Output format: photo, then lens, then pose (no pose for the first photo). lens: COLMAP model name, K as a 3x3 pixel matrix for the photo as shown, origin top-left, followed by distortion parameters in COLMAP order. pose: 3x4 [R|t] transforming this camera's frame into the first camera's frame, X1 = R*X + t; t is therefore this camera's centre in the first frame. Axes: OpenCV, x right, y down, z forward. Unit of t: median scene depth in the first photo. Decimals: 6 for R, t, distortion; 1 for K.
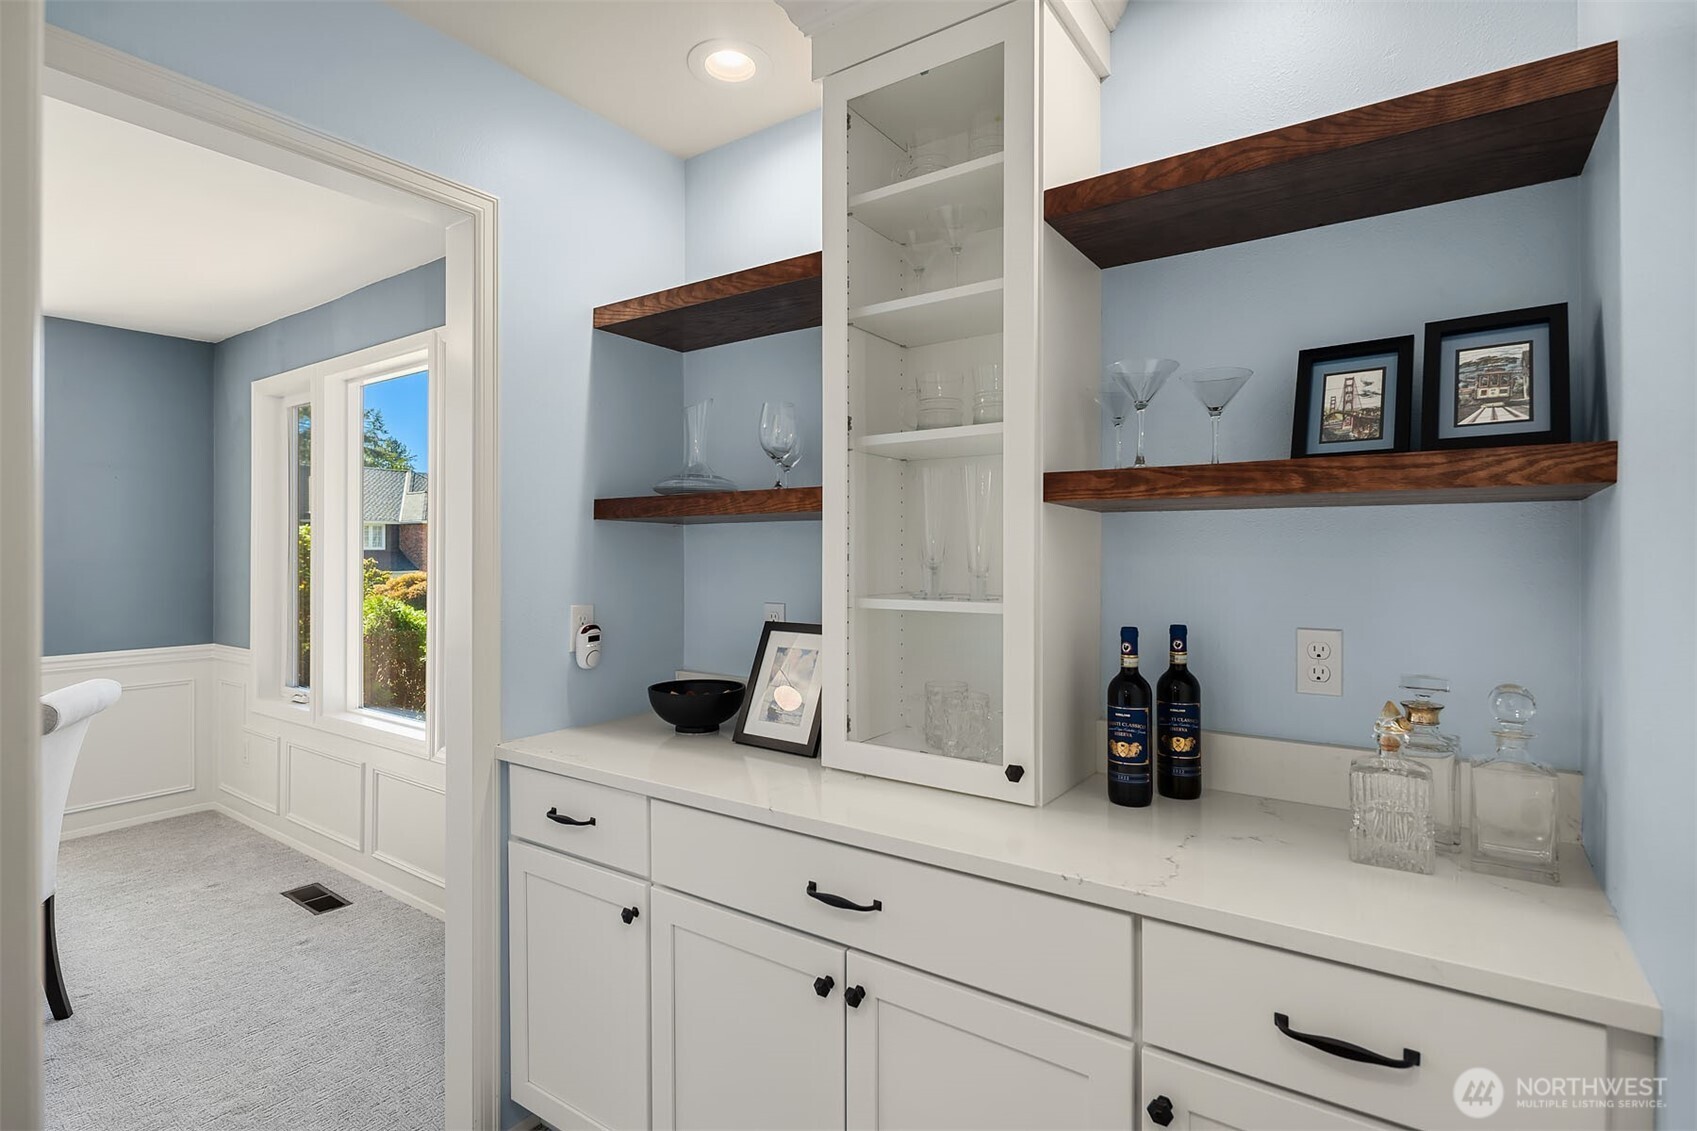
lens RADIAL K [[828.1, 0, 841.1], [0, 828.1, 554.8], [0, 0, 1]] dist [-0.000986, 0.000166]
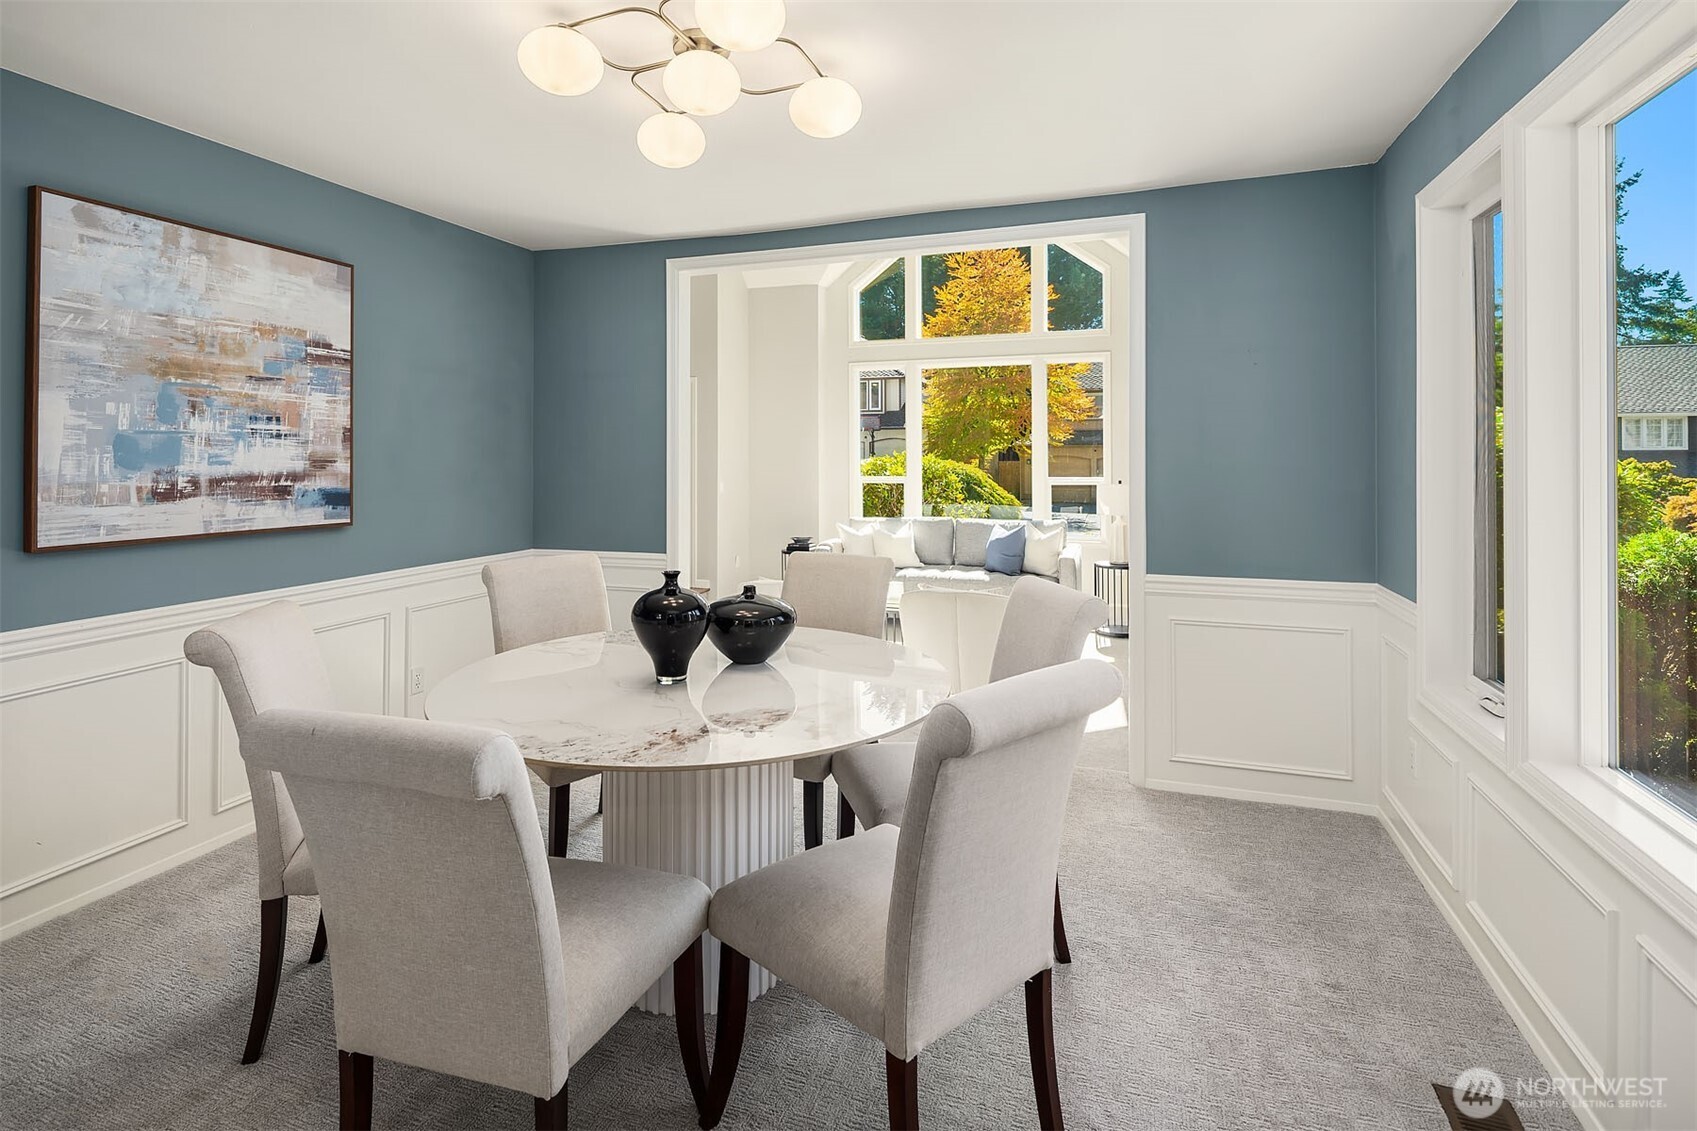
lens RADIAL K [[828.1, 0, 830.8], [0, 828.1, 449.5], [0, 0, 1]] dist [-0.000986, 0.000166]
pose [[0.260603, -0.008563, -0.965408, -0.222552], [0.000633, 0.999962, -0.008698, -0.003284], [0.965446, 0.001656, 0.260598, 0.419902]]
